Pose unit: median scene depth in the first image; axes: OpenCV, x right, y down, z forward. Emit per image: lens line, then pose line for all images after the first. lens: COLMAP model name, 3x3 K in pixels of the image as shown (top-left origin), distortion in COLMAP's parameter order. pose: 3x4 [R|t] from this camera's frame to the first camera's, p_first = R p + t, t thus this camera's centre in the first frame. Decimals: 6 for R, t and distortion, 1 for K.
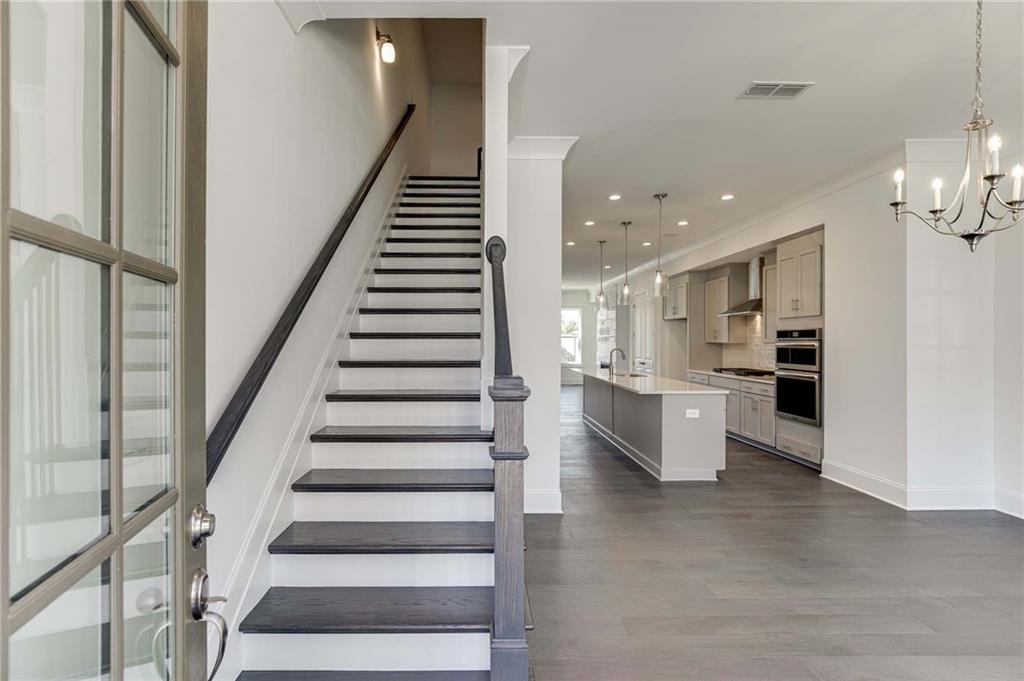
lens RADIAL K [[457.6, 0, 484.5], [0, 457.6, 341.7], [0, 0, 1]] dist [-0.014599, 0.000929]
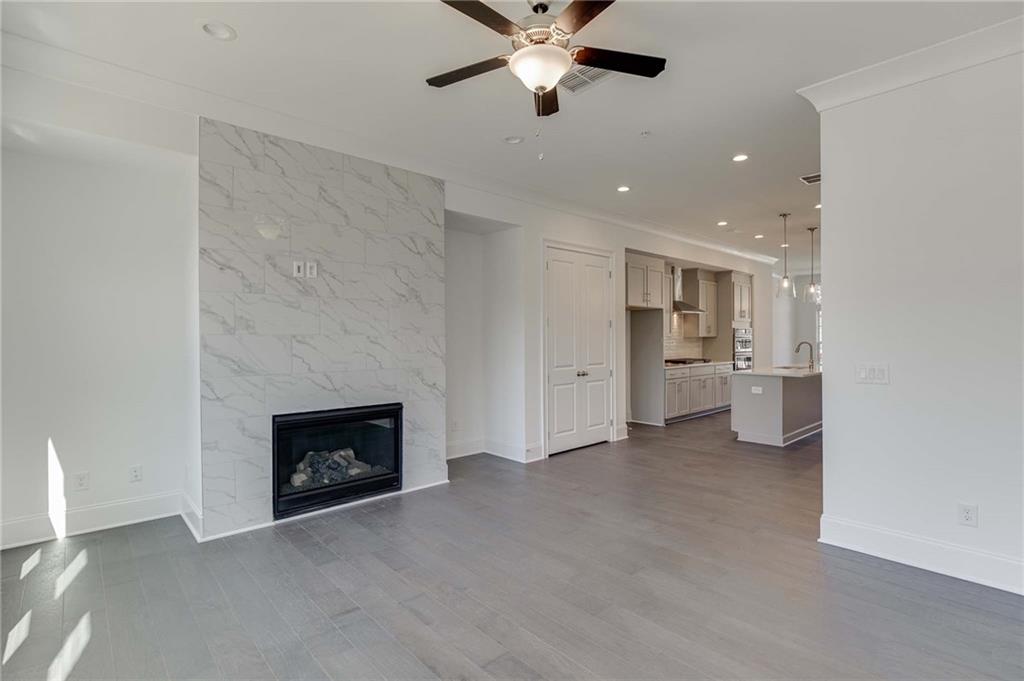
lens RADIAL K [[482.5, 0, 509.0], [0, 482.5, 339.5], [0, 0, 1]] dist [-0.002948, -0.000828]
pose [[-0.668222, -0.003221, 0.743955, -0.081071], [0.004998, 0.999949, 0.008818, -0.003479], [-0.743945, 0.009611, -0.668172, 2.677773]]
